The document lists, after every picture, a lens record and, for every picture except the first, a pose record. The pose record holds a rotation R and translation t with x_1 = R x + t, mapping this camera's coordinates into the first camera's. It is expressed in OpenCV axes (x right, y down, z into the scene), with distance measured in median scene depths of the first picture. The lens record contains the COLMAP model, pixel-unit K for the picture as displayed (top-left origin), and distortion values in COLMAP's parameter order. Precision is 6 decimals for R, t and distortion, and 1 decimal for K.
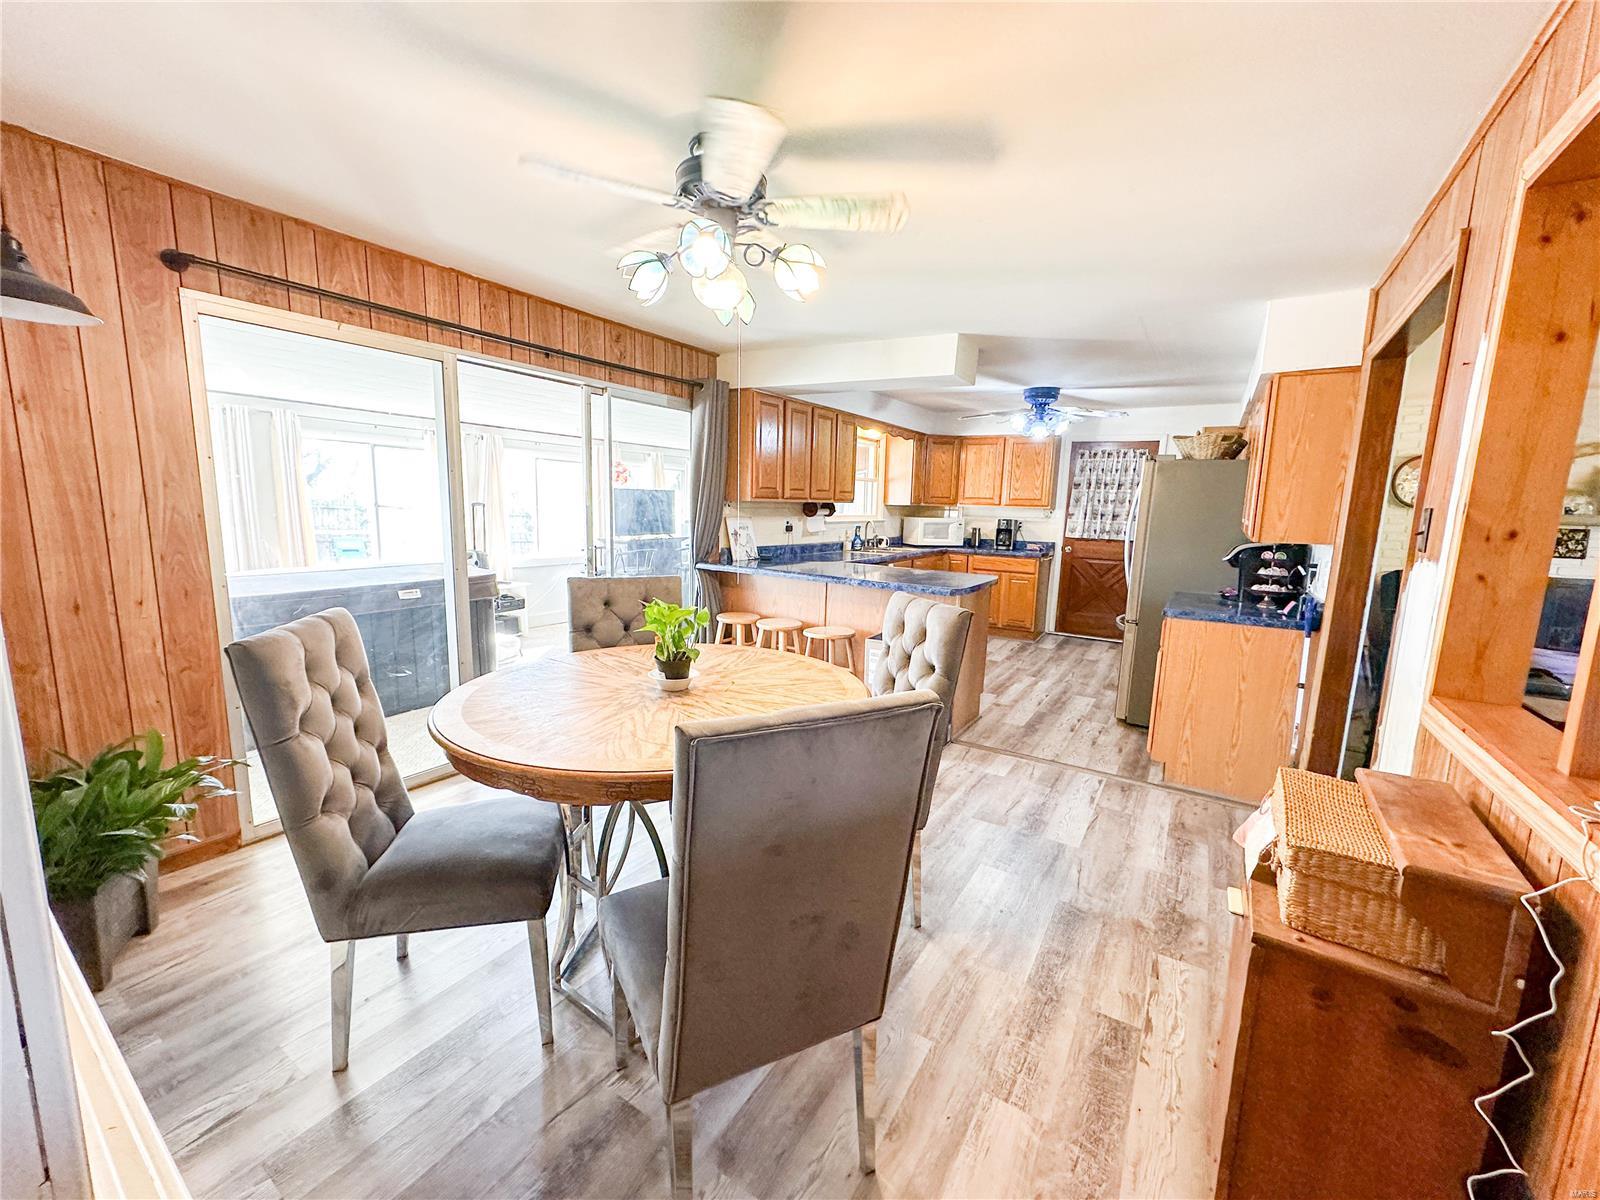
lens RADIAL K [[632.1, 0, 797.3], [0, 632.1, 587.1], [0, 0, 1]] dist [-0.000466, -0.000028]
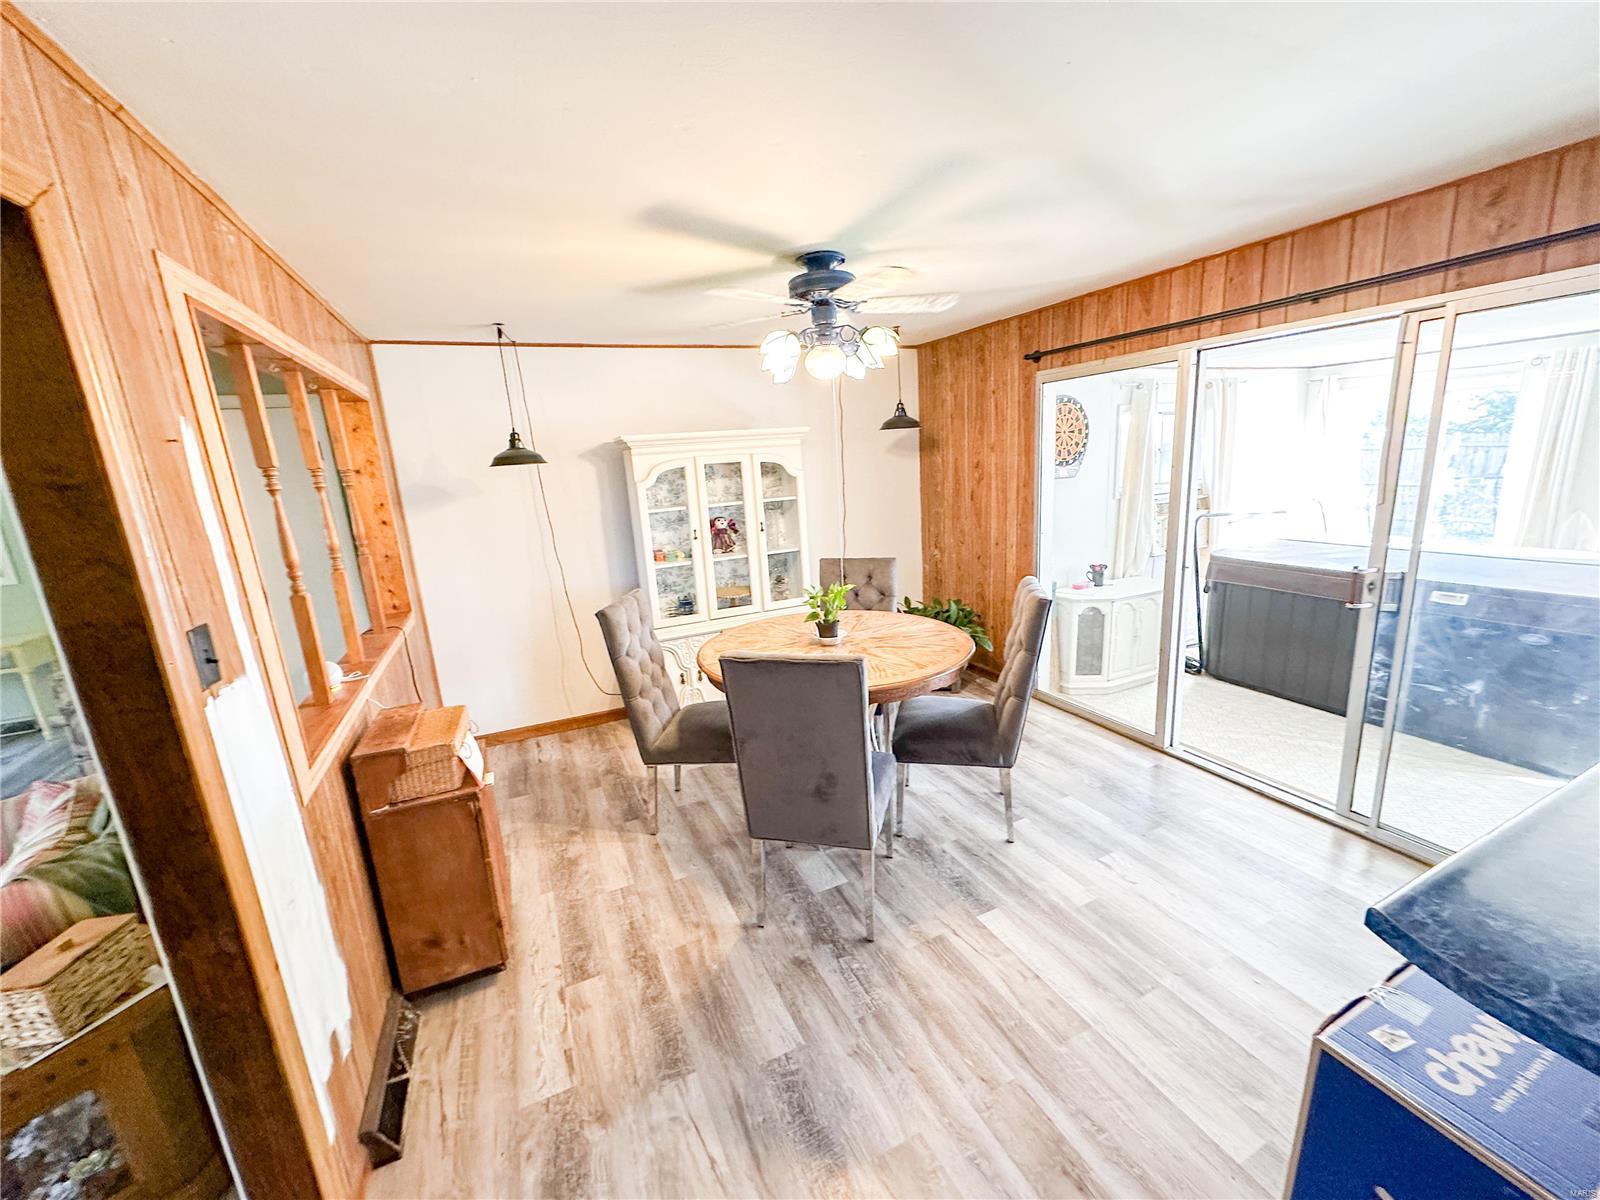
lens RADIAL K [[632.1, 0, 804.8], [0, 632.1, 610.3], [0, 0, 1]] dist [-0.000466, -0.000028]
pose [[-0.523635, 0.197097, -0.828830, 0.792021], [-0.076229, 0.958129, 0.276004, -0.241510], [0.848526, 0.207707, -0.486685, 1.242430]]
